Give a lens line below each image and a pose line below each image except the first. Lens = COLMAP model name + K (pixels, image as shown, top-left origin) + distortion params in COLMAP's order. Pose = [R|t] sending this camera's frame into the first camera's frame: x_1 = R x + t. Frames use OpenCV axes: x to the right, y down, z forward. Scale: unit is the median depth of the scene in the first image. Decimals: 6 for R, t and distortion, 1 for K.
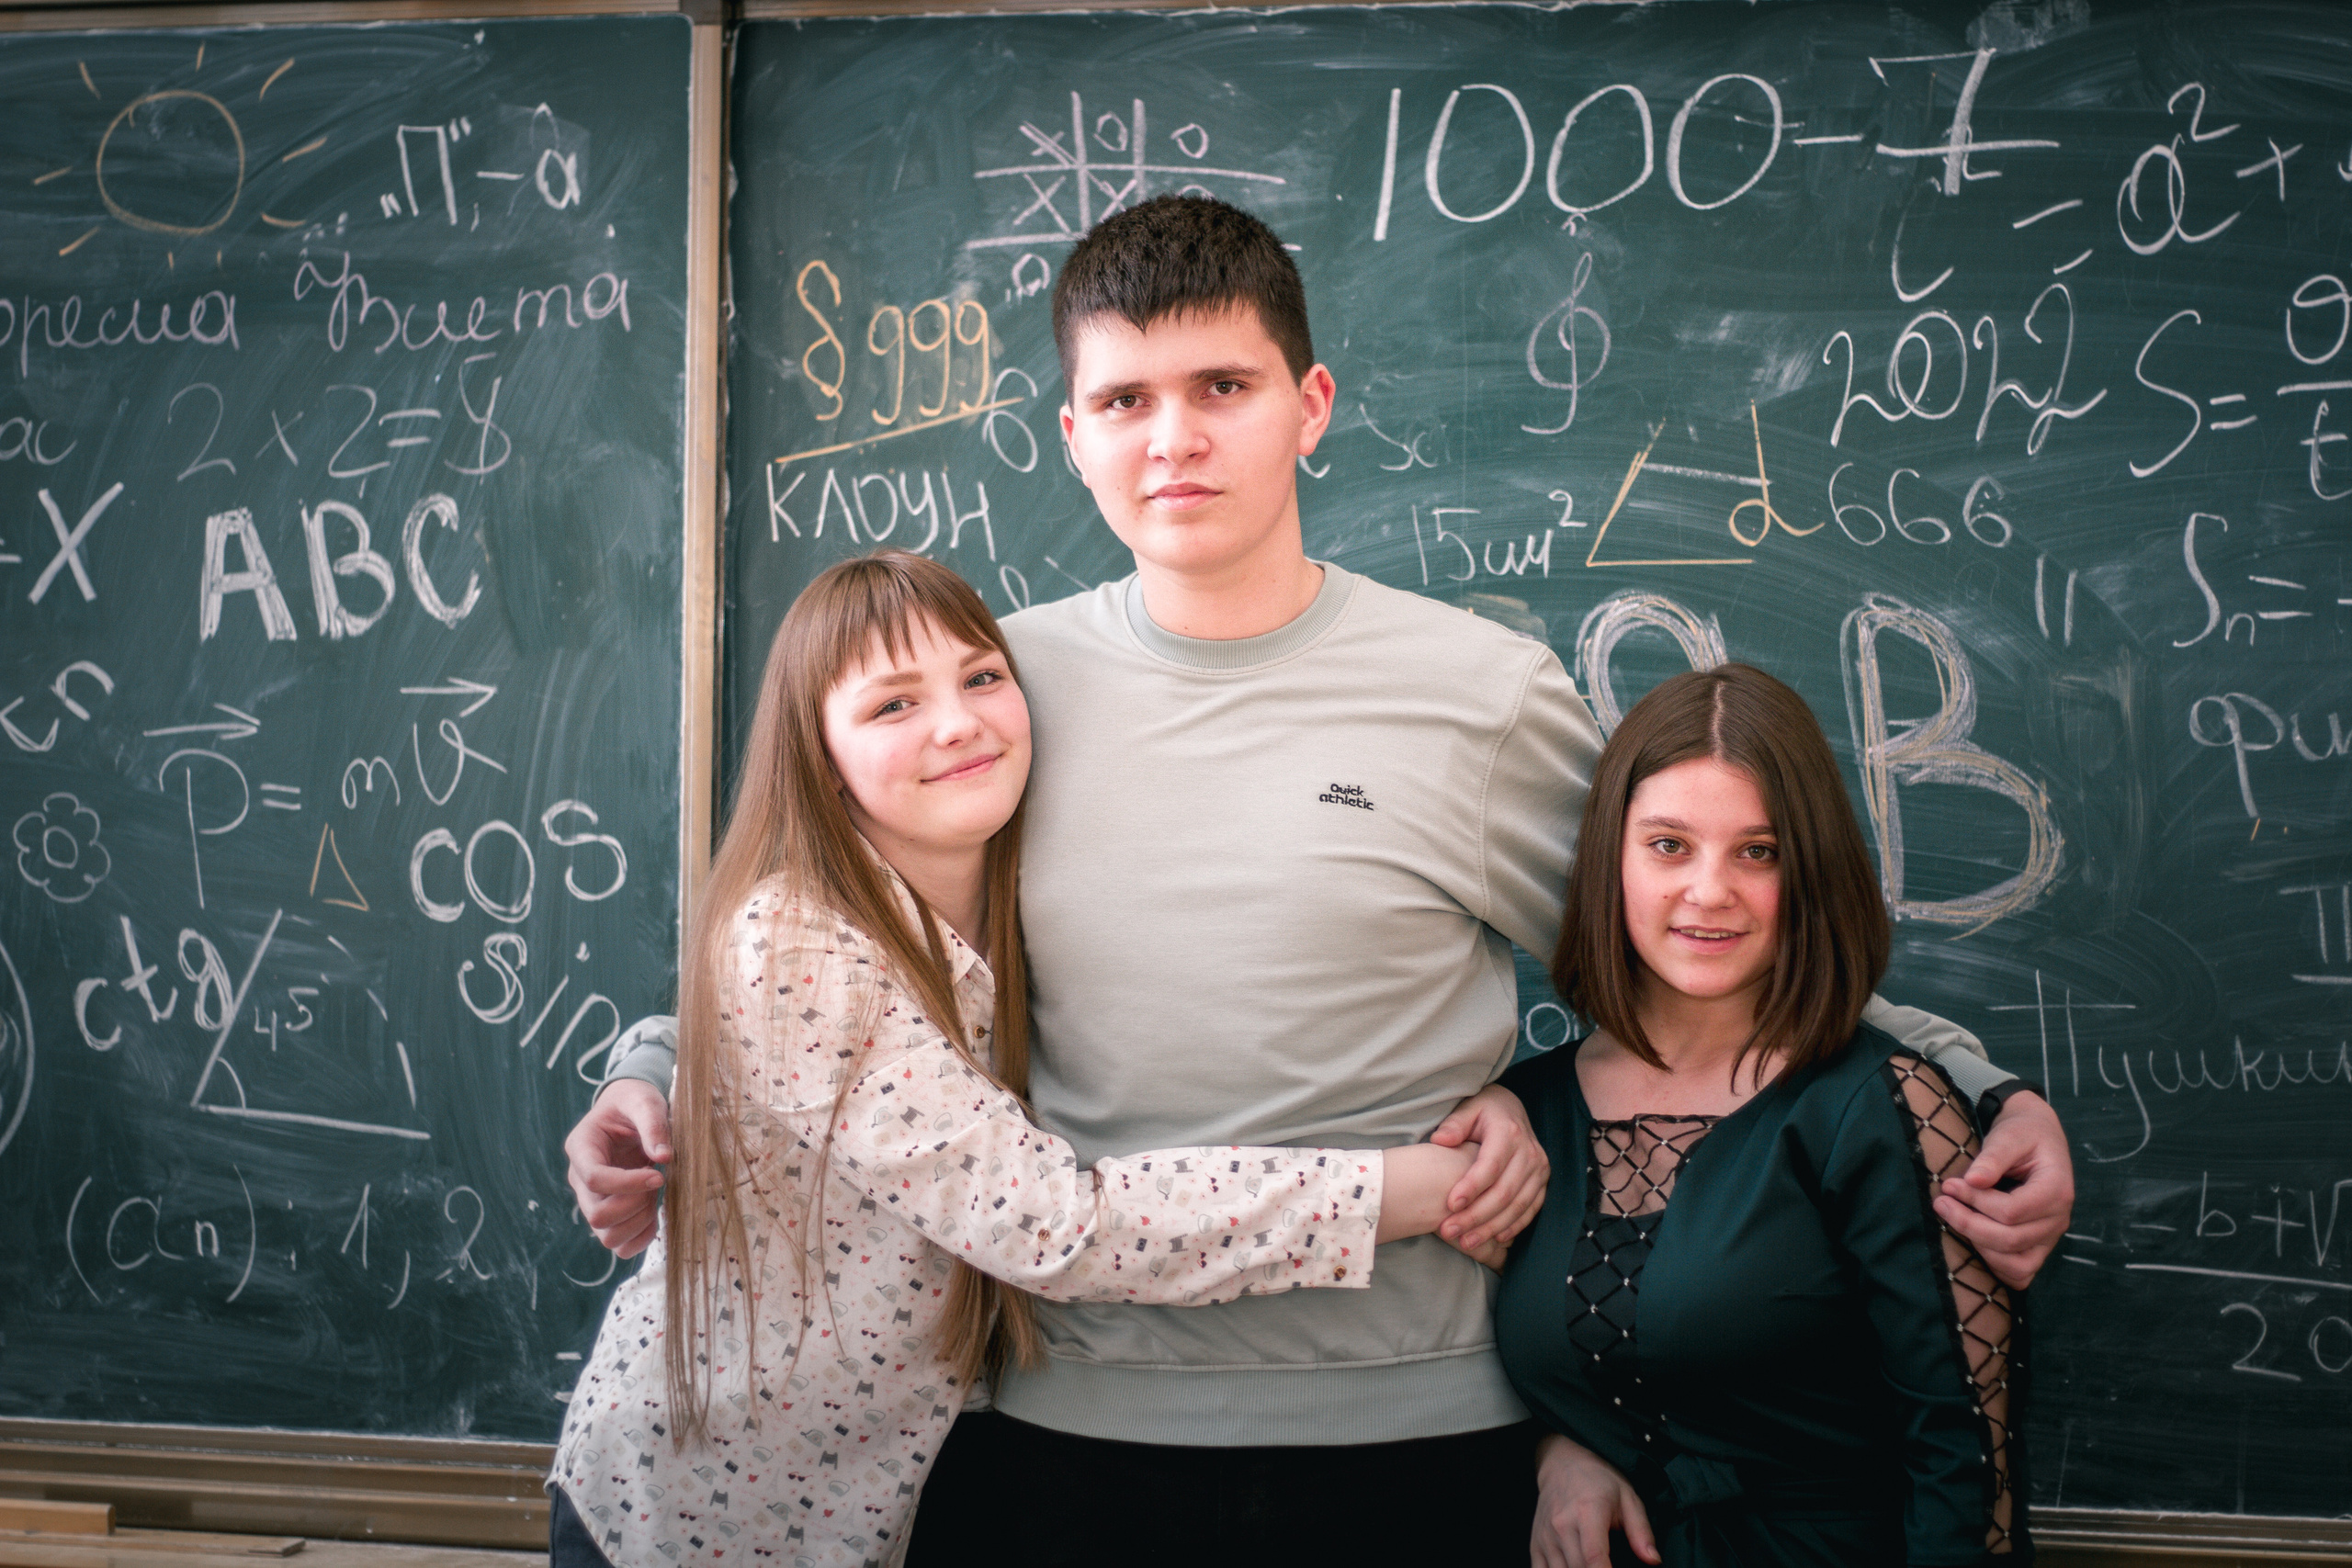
lens RADIAL K [[5512.2, 0, 1176.0], [0, 5512.2, 784.0], [0, 0, 1]] dist [-0.110753, 0.051052]
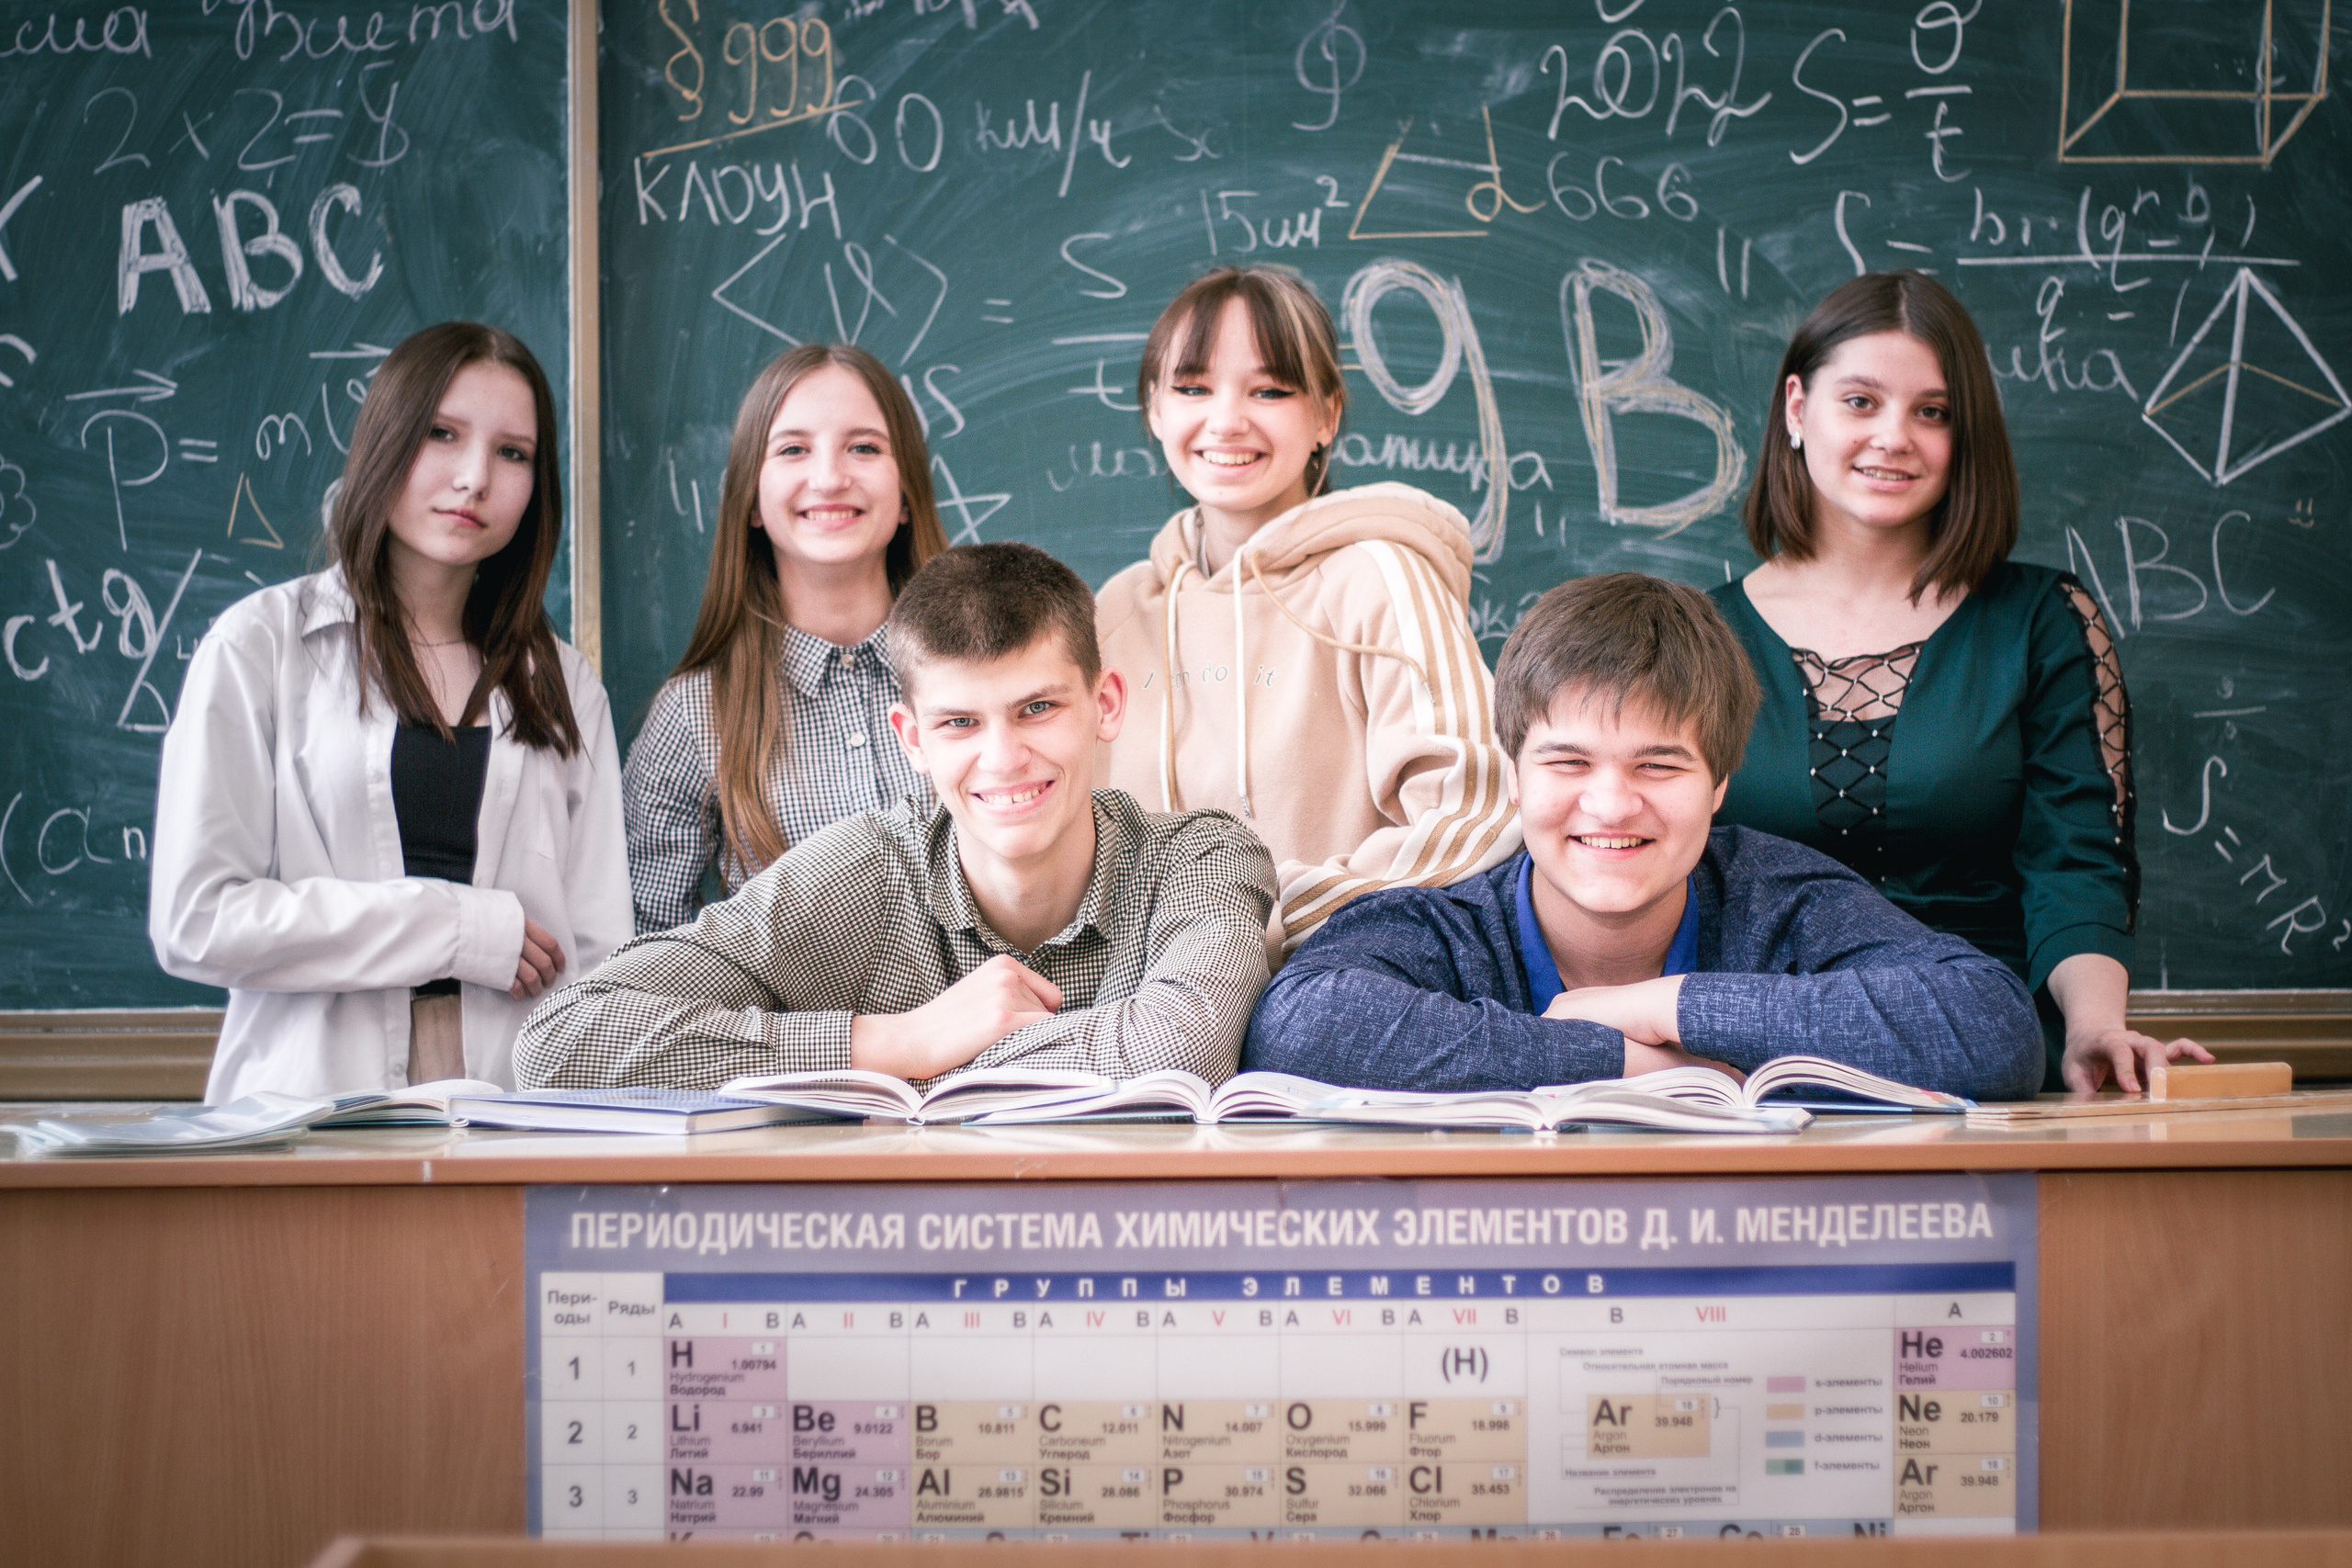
lens RADIAL K [[5512.2, 0, 1176.0], [0, 5512.2, 784.0], [0, 0, 1]] dist [-0.110753, 0.051052]
pose [[0.962599, -0.018685, 0.270284, -0.282859], [0.020909, 0.999767, -0.005348, 0.083469], [-0.270121, 0.010799, 0.962766, -0.150070]]
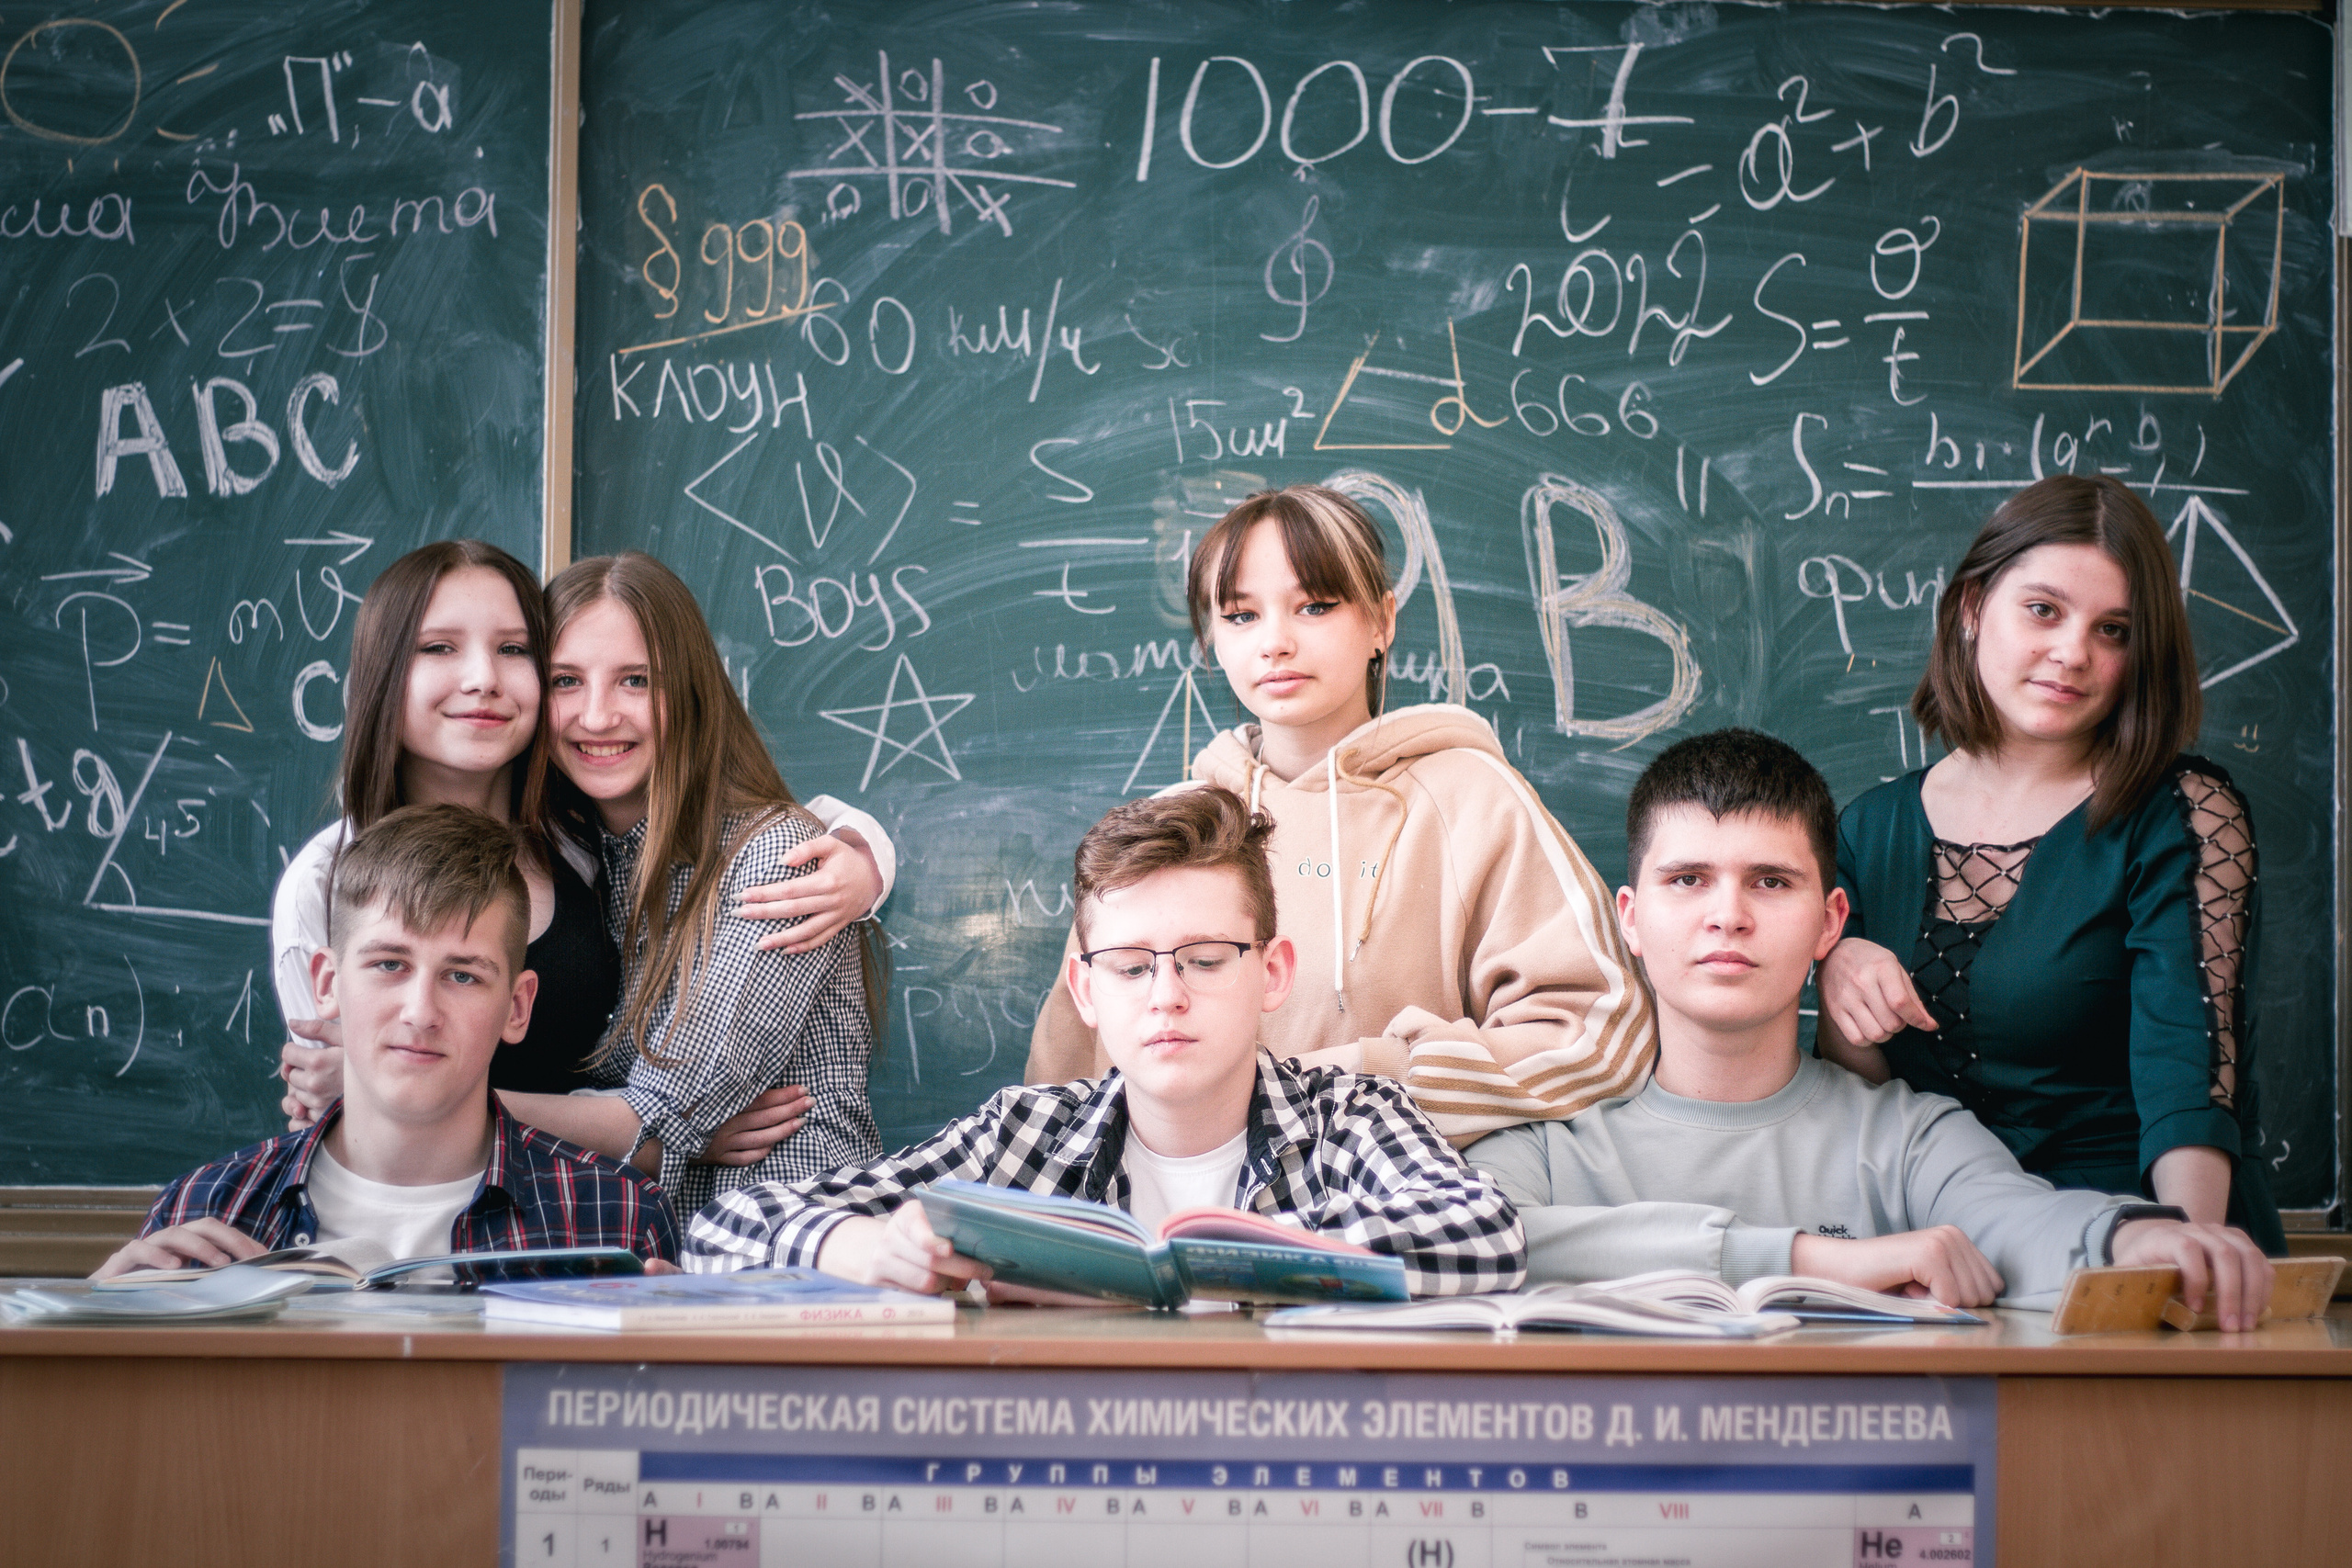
lens RADIAL K [[5512.2, 0, 1176.0], [0, 5512.2, 784.0], [0, 0, 1]] dist [-0.110753, 0.051052]
pose [[0.957713, 0.011689, 0.287487, -0.297903], [0.001173, 0.999008, -0.044526, 0.086953], [-0.287722, 0.042981, 0.956749, -0.158564]]
